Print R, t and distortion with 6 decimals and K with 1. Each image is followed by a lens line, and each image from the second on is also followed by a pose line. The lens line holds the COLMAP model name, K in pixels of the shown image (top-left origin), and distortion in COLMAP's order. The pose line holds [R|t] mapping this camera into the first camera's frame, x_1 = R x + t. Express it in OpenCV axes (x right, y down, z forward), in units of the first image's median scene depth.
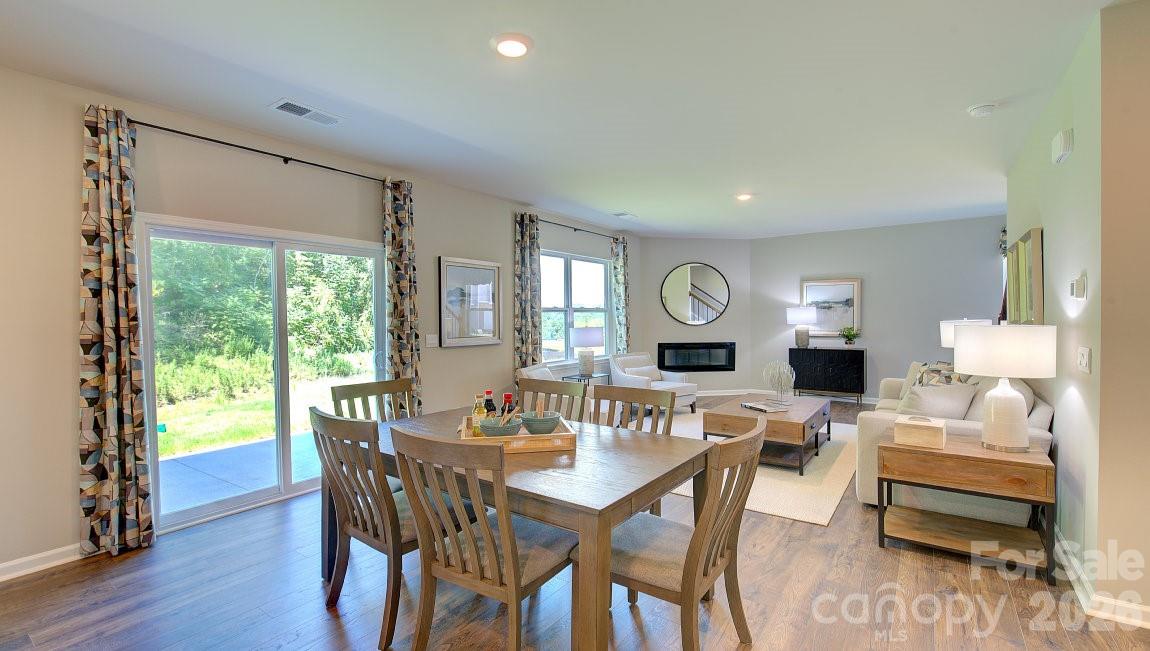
lens RADIAL K [[509.6, 0, 576.9], [0, 509.6, 329.1], [0, 0, 1]] dist [-0.001132, 0.000790]
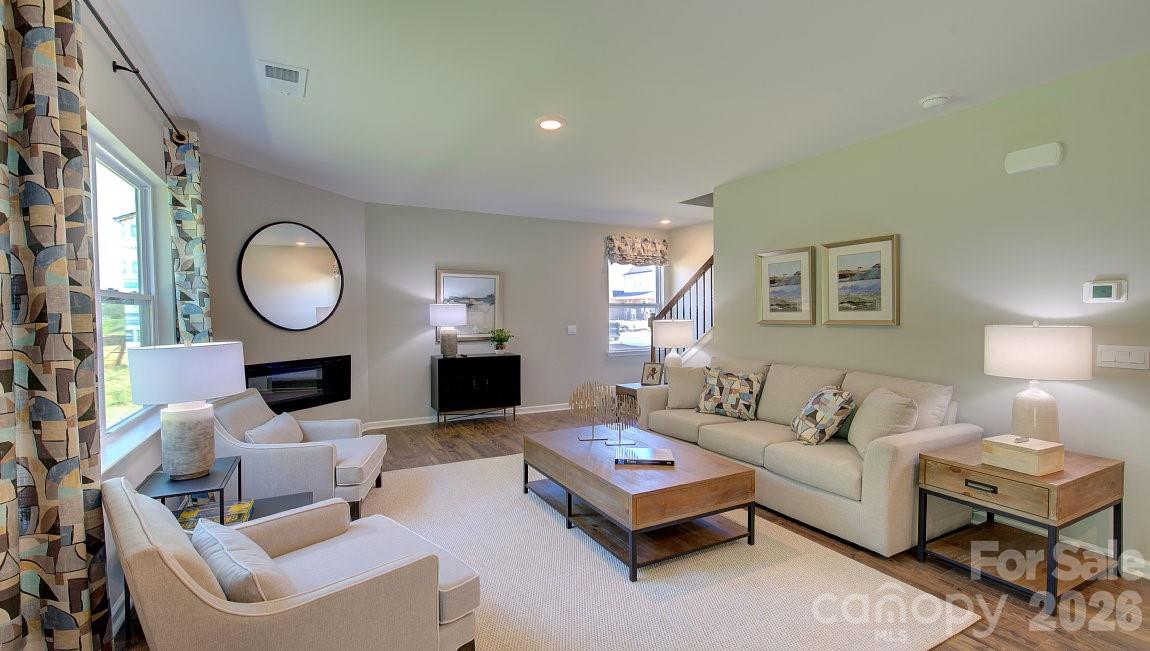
lens RADIAL K [[509.6, 0, 576.9], [0, 509.6, 329.1], [0, 0, 1]] dist [-0.001132, 0.000790]
pose [[0.449690, -0.020900, 0.892940, -0.158200], [0.021106, 0.999696, 0.012770, -0.010955], [-0.892935, 0.013103, 0.449994, 0.497025]]
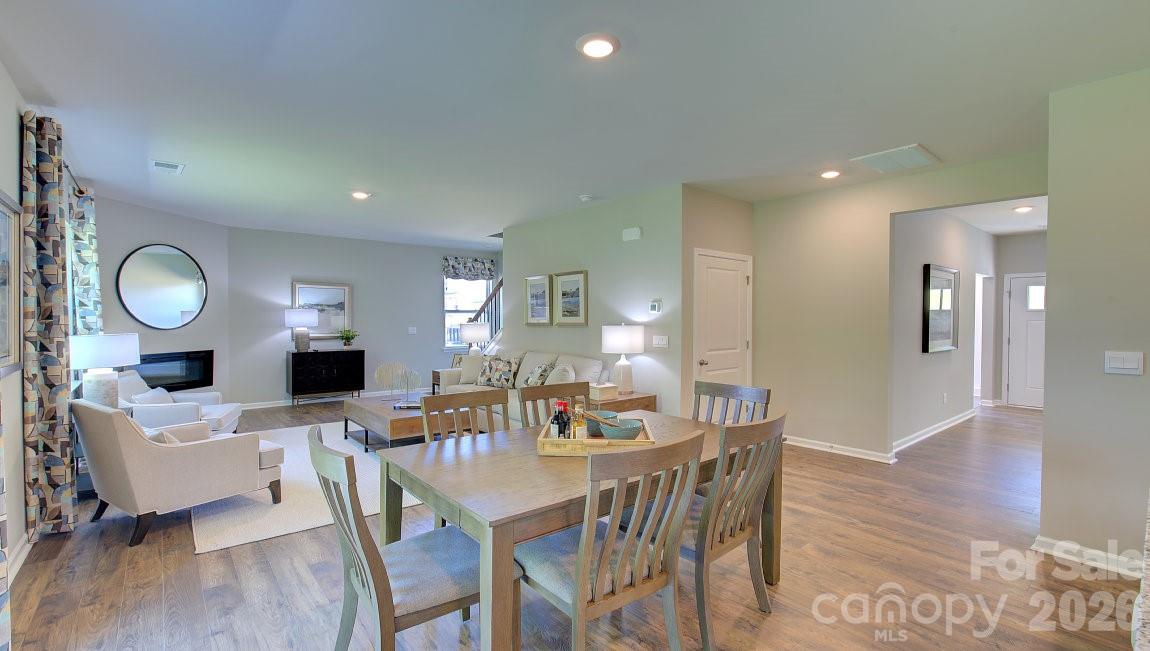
lens RADIAL K [[509.6, 0, 576.9], [0, 509.6, 329.1], [0, 0, 1]] dist [-0.001132, 0.000790]
pose [[0.265728, -0.011325, 0.963982, -0.354408], [0.017887, 0.999817, 0.006816, -0.002908], [-0.963882, 0.015431, 0.265882, 0.252293]]
